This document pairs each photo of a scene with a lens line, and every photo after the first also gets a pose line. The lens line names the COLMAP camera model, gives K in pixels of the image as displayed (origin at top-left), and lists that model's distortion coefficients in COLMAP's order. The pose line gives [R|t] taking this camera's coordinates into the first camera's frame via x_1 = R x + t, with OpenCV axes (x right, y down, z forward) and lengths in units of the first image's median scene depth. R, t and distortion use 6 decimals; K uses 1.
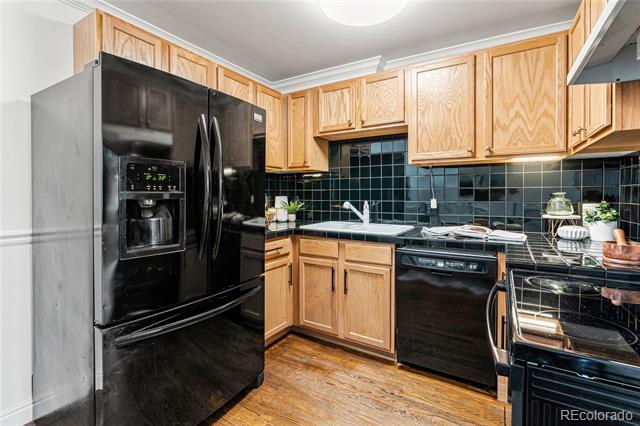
lens RADIAL K [[296.2, 0, 323.5], [0, 296.2, 201.3], [0, 0, 1]] dist [-0.006769, 0.000159]
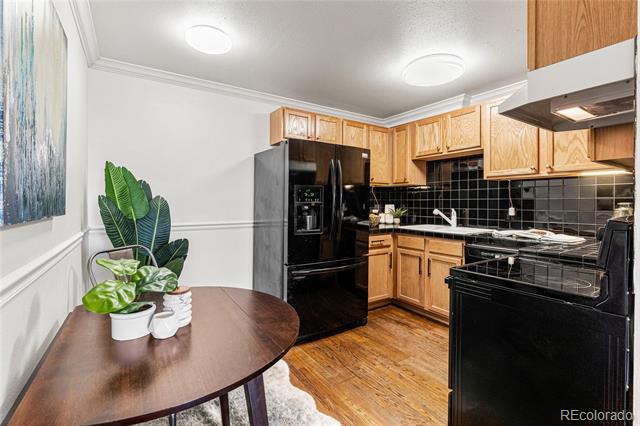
lens RADIAL K [[296.2, 0, 318.0], [0, 296.2, 210.5], [0, 0, 1]] dist [-0.006769, 0.000159]
pose [[0.899263, 0.014361, -0.437173, 0.210295], [-0.012074, 0.999895, 0.008009, 0.004042], [0.437242, -0.001924, 0.899342, -0.454448]]
